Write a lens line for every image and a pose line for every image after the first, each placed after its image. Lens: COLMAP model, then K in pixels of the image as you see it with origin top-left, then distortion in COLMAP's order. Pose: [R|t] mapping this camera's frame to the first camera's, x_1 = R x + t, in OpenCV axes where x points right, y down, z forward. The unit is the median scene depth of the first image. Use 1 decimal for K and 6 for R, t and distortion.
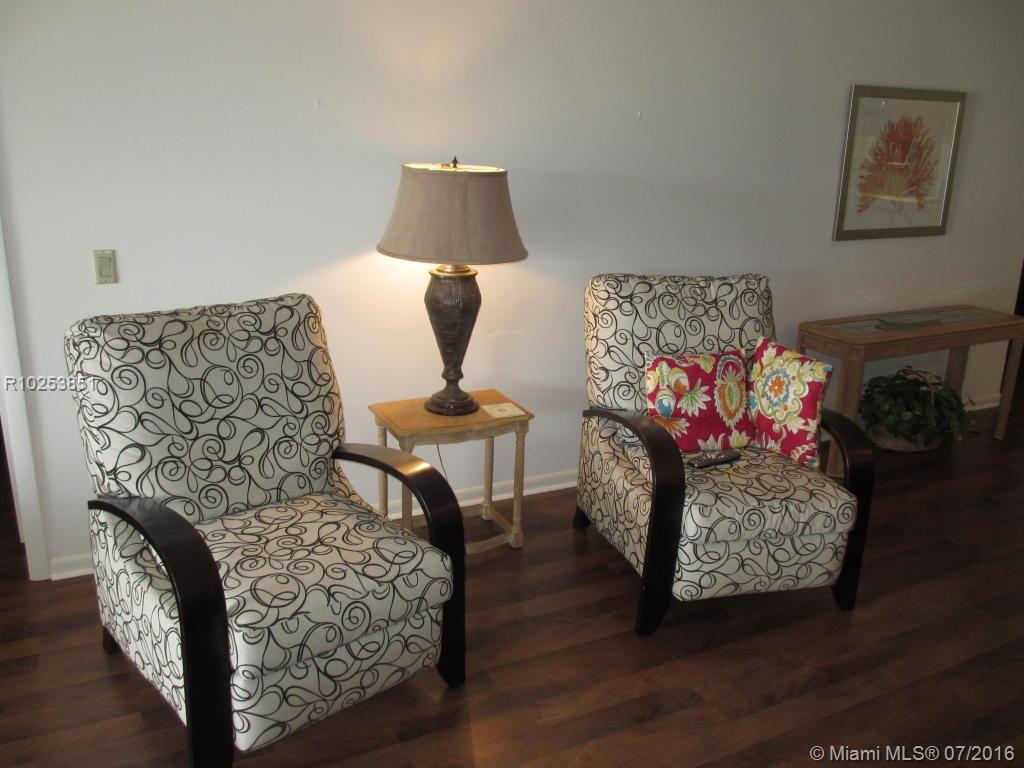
lens RADIAL K [[855.5, 0, 516.4], [0, 855.5, 381.8], [0, 0, 1]] dist [-0.063756, 0.036354]
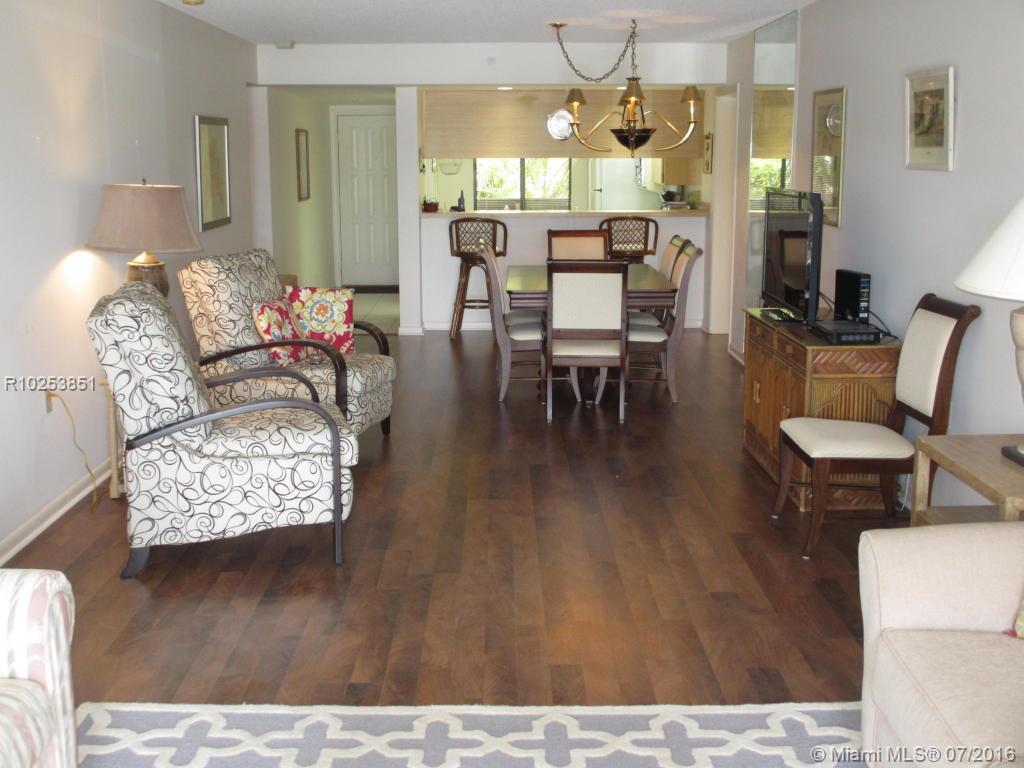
lens RADIAL K [[1147.4, 0, 510.1], [0, 1147.4, 381.6], [0, 0, 1]] dist [-0.062822, 0.000000]
pose [[0.441881, -0.196315, 0.875330, -1.412119], [0.261472, 0.961578, 0.083664, 0.045361], [-0.858122, 0.191905, 0.476234, -0.281564]]
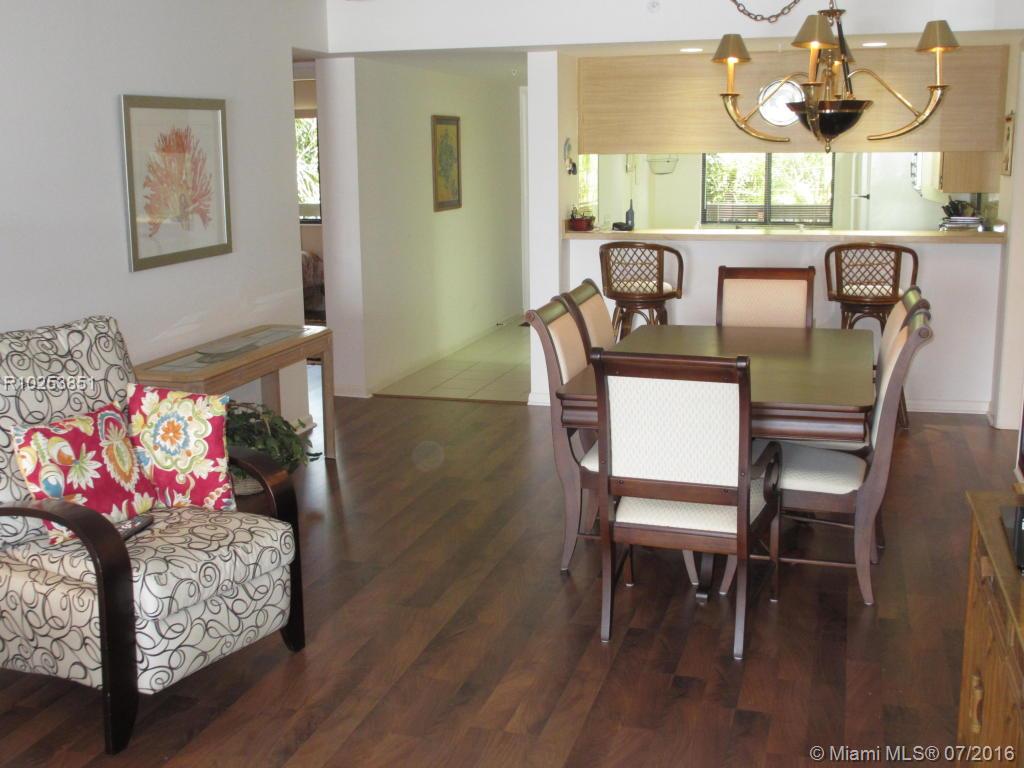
lens RADIAL K [[1147.4, 0, 507.0], [0, 1147.4, 385.3], [0, 0, 1]] dist [-0.062822, 0.000000]
pose [[0.686488, -0.176337, 0.705436, -0.281209], [0.230023, 0.972992, 0.019374, 0.014555], [-0.689800, 0.148966, 0.708509, -0.089561]]
